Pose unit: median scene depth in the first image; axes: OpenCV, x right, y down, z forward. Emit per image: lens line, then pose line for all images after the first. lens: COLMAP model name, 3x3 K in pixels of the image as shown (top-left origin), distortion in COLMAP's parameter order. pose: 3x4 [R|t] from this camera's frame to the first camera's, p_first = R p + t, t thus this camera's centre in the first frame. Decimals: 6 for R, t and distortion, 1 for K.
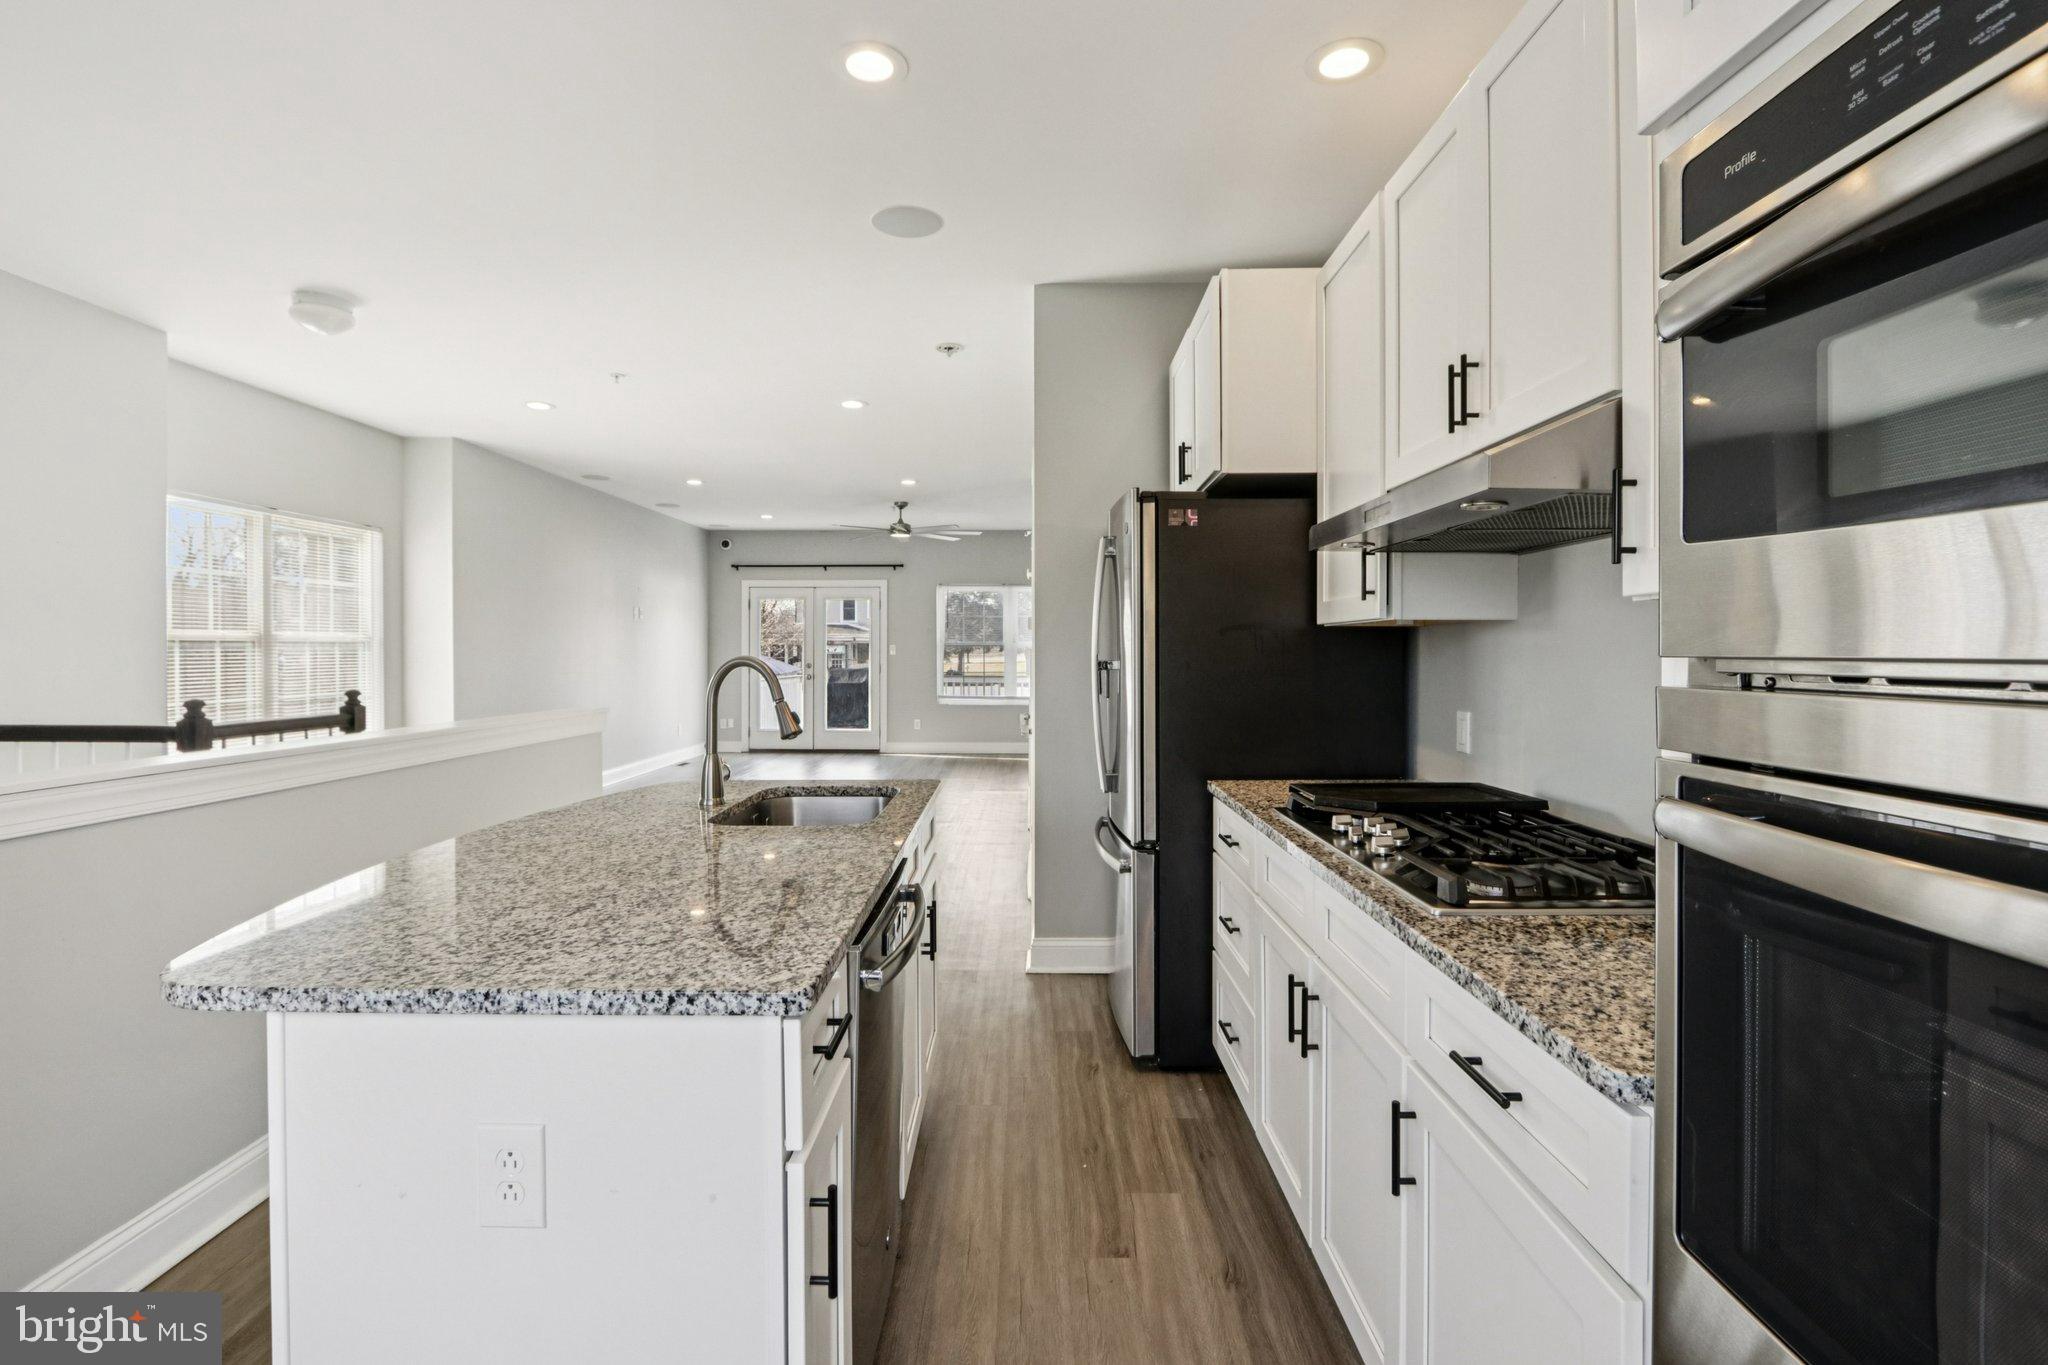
lens RADIAL K [[955.3, 0, 1007.4], [0, 955.3, 657.9], [0, 0, 1]] dist [-0.019760, 0.001503]
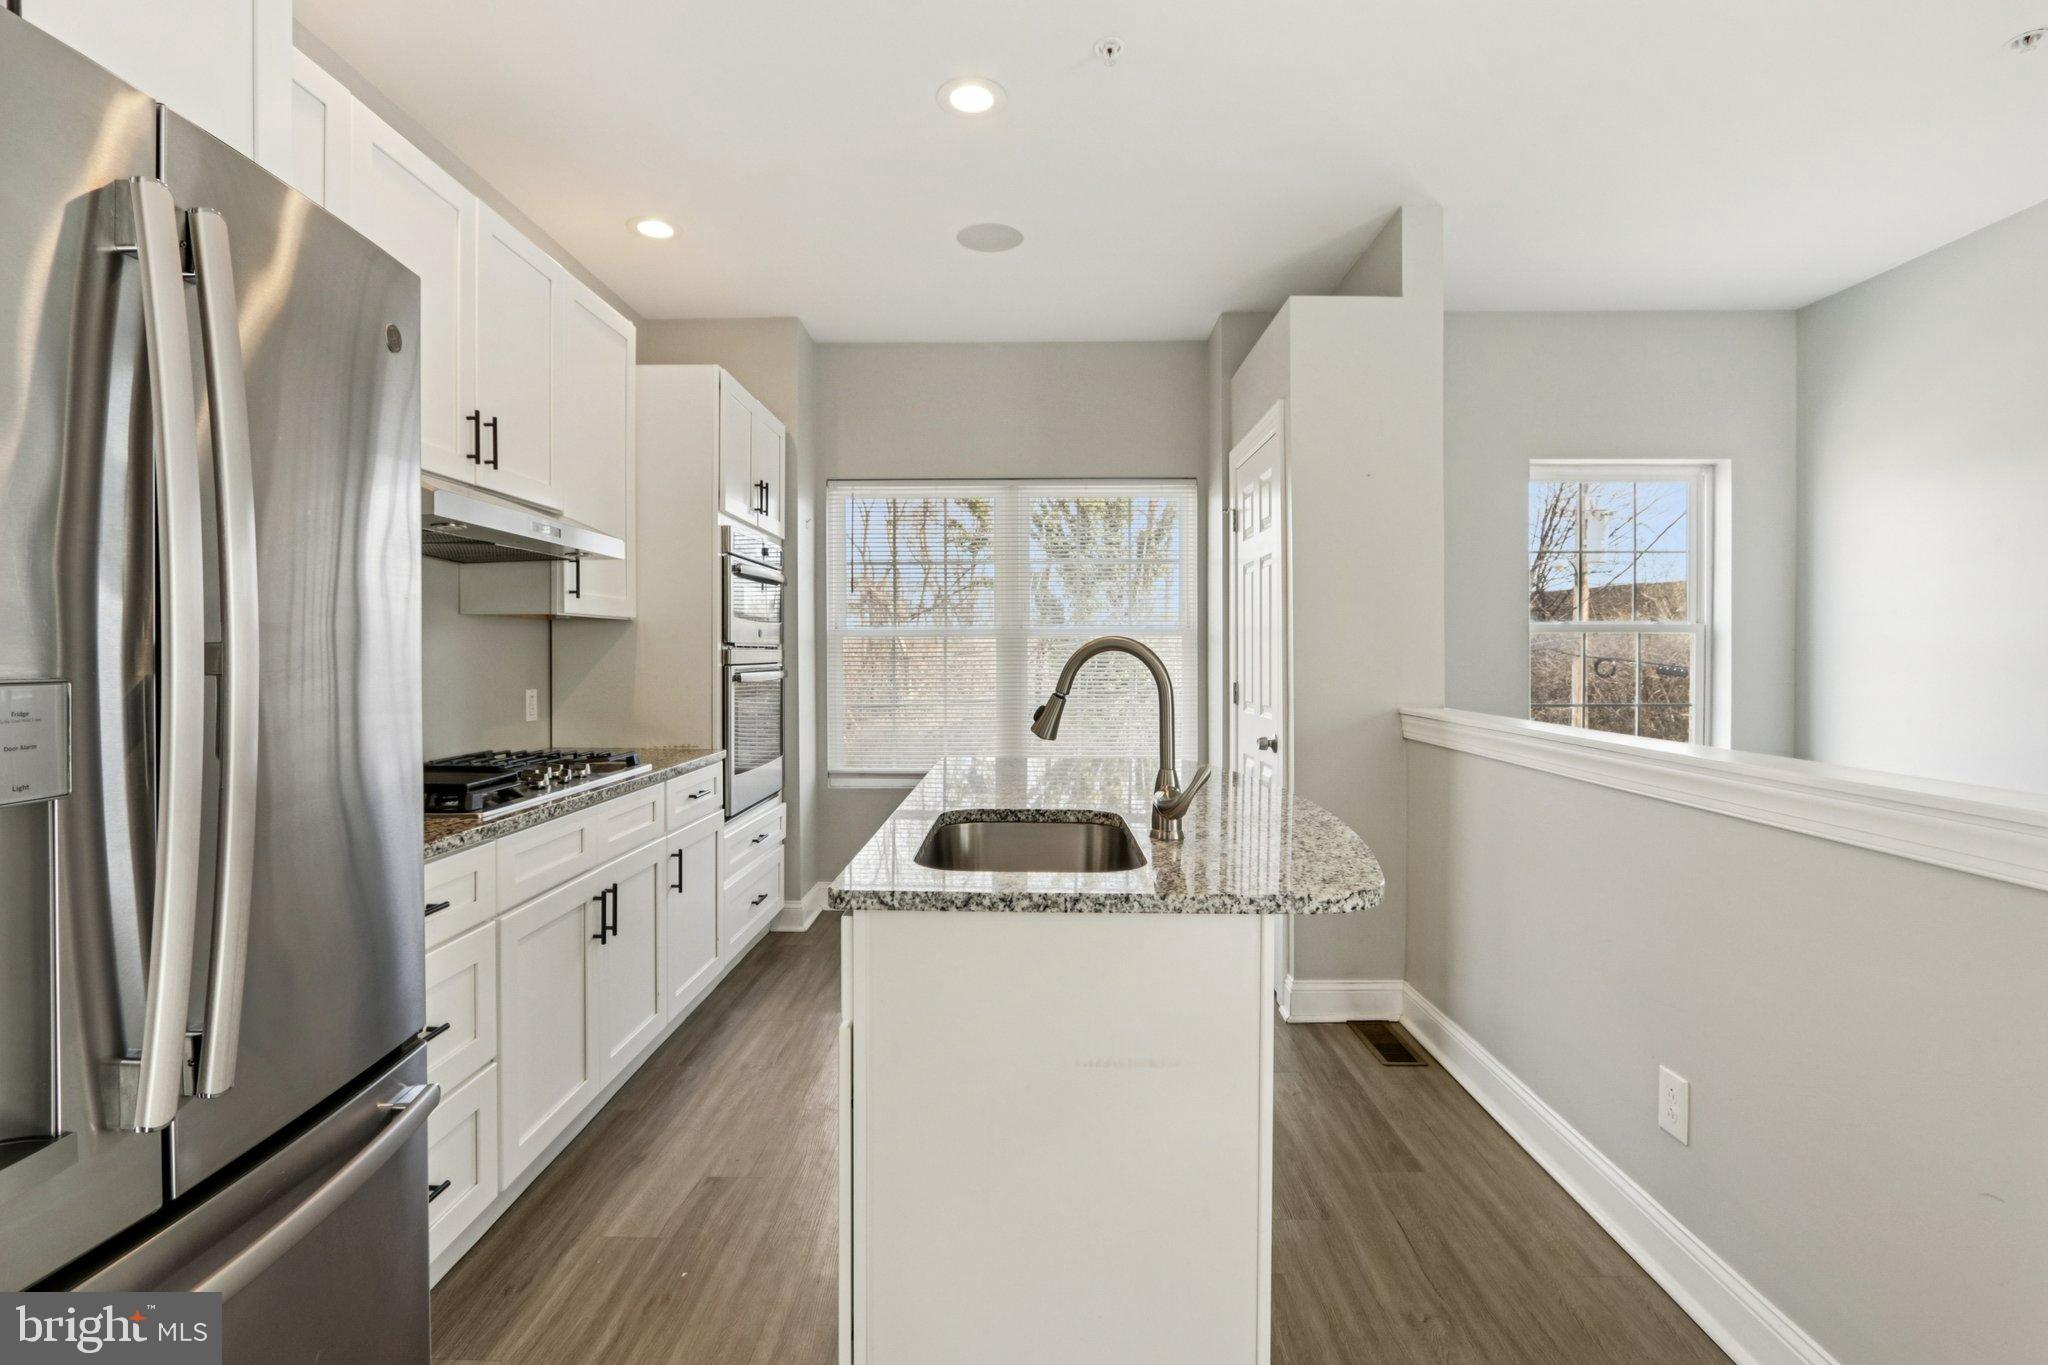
lens RADIAL K [[962.0, 0, 1017.6], [0, 962.0, 664.9], [0, 0, 1]] dist [-0.023859, 0.006048]
pose [[-0.999984, 0.000235, -0.005628, -0.158806], [0.000140, 0.999858, 0.016822, 0.006648], [0.005631, 0.016821, -0.999843, 1.464944]]
